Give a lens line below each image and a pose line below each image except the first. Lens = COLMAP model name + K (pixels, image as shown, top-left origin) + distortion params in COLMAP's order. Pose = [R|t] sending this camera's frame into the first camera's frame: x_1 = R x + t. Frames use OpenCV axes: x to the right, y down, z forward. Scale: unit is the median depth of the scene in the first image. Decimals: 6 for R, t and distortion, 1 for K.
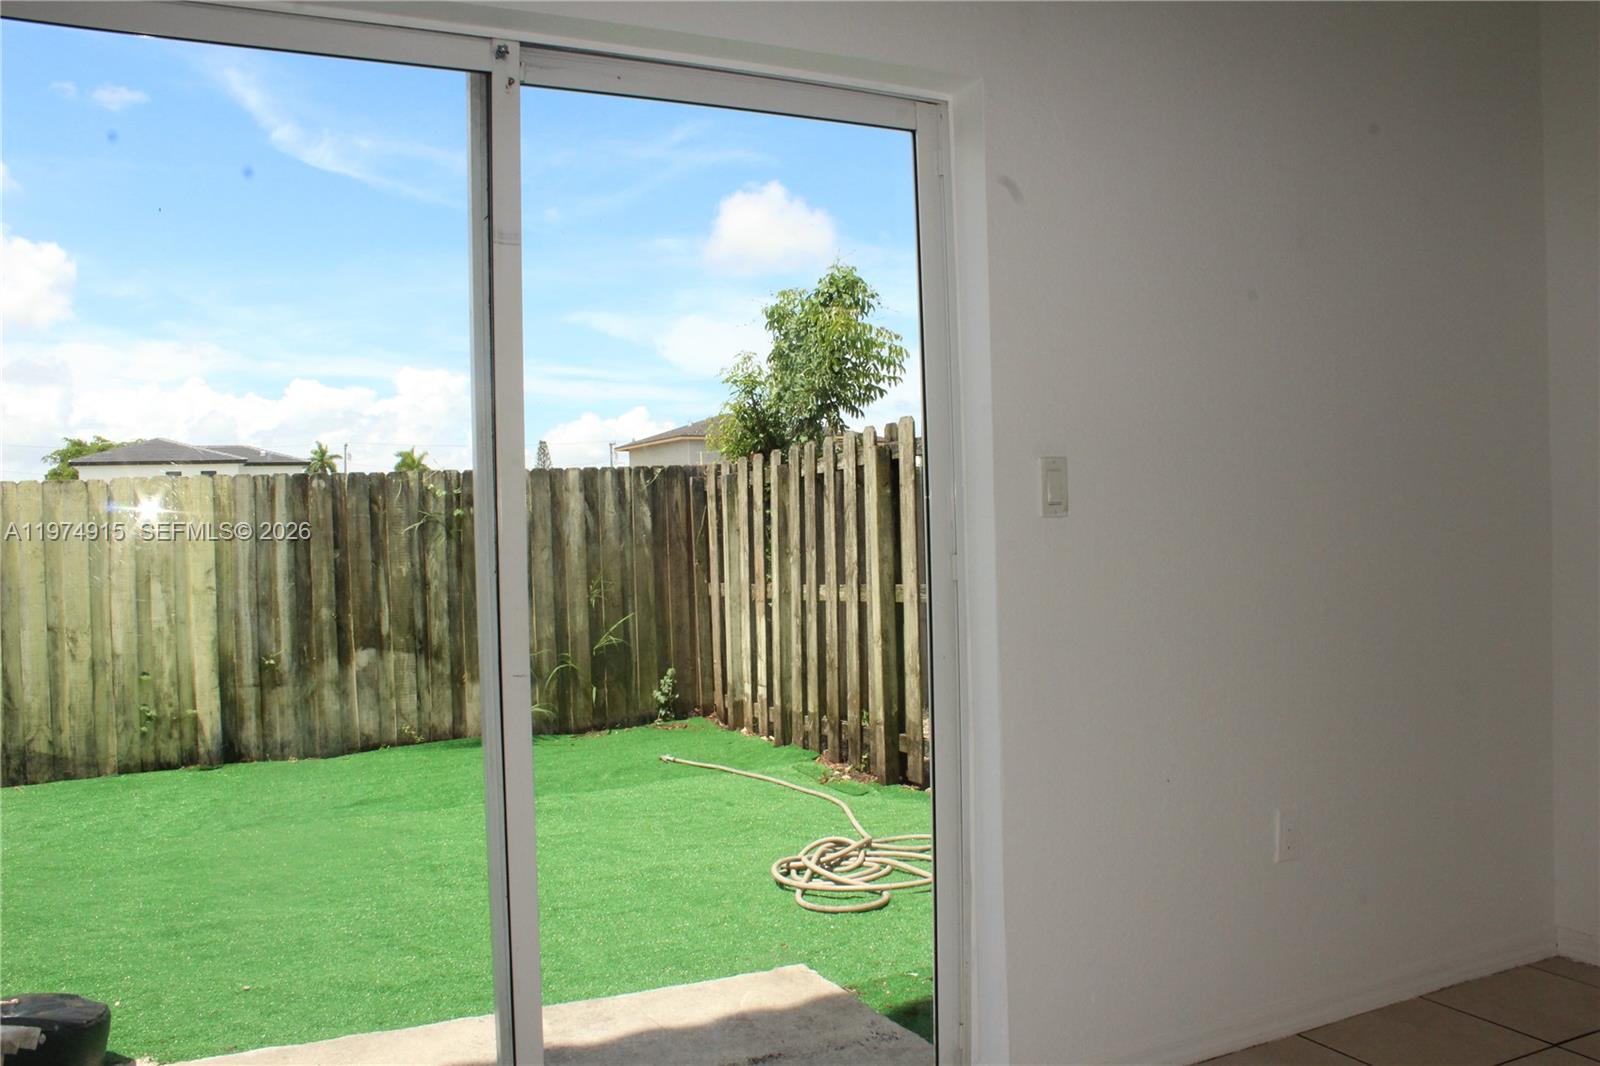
lens RADIAL K [[1307.7, 0, 802.7], [0, 1307.7, 519.1], [0, 0, 1]] dist [-0.175845, 0.160668]
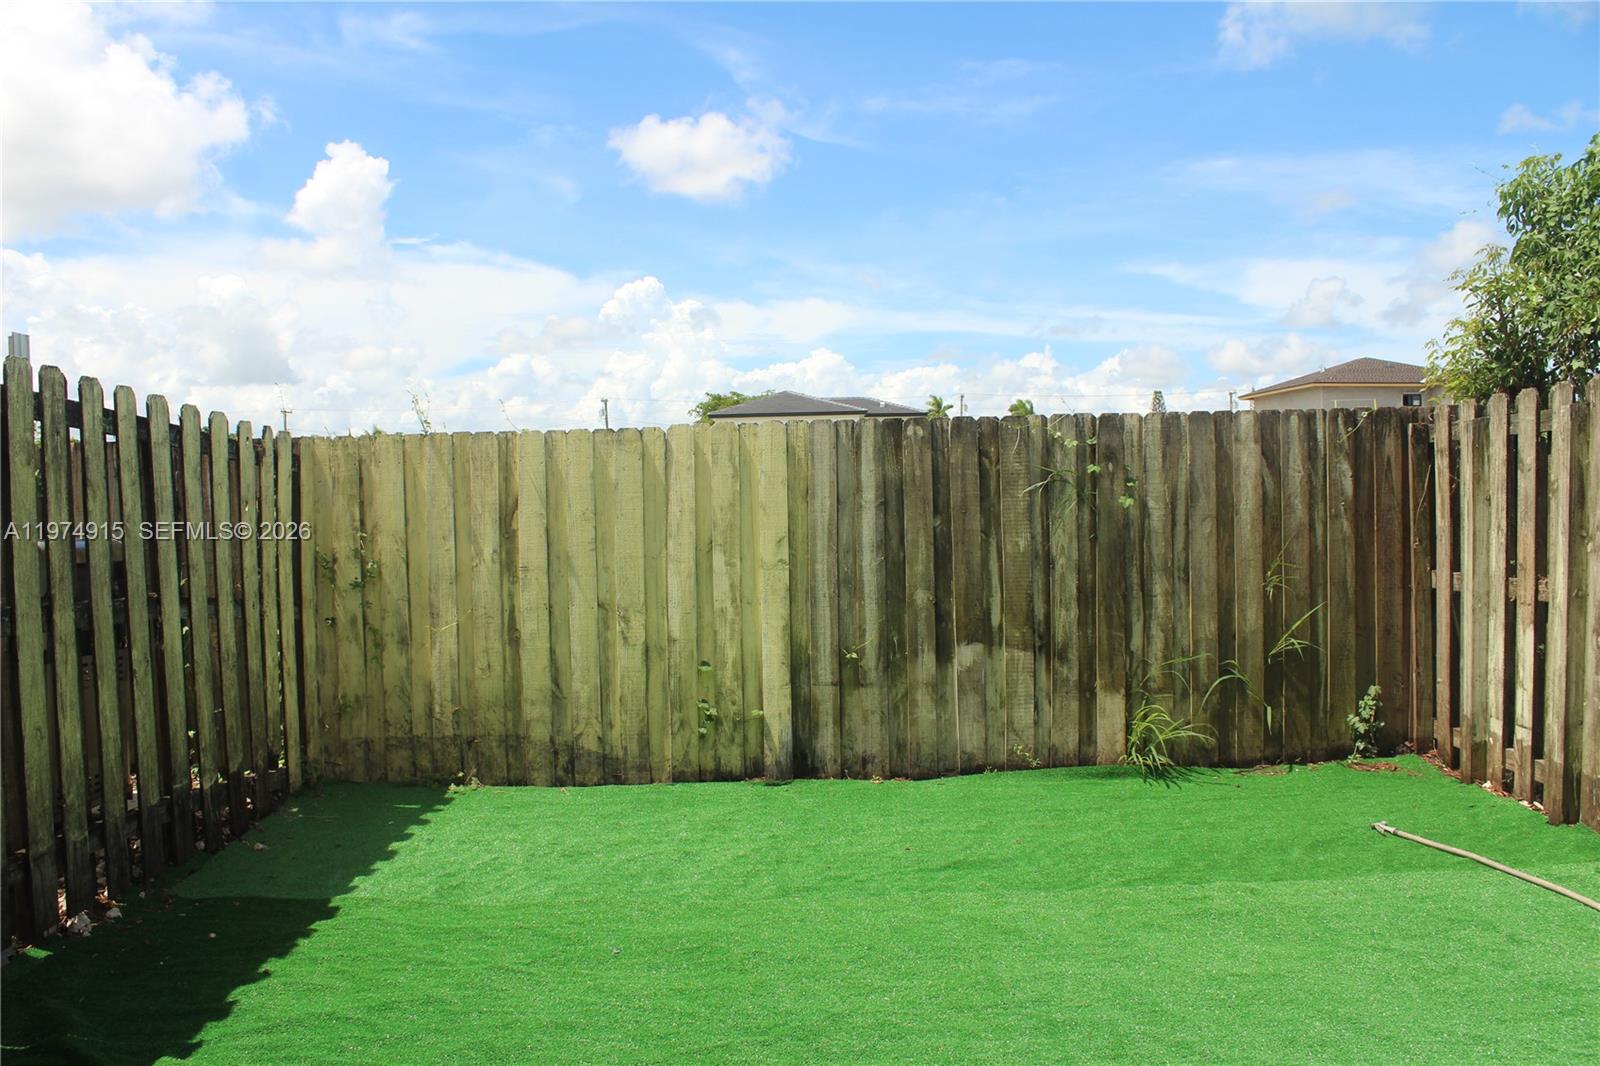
lens RADIAL K [[1307.7, 0, 802.7], [0, 1307.7, 519.1], [0, 0, 1]] dist [-0.175845, 0.160668]
pose [[0.894002, 0.024287, -0.447403, -0.081087], [-0.007237, 0.999182, 0.039778, -0.005175], [0.448004, -0.032323, 0.893447, 0.252737]]
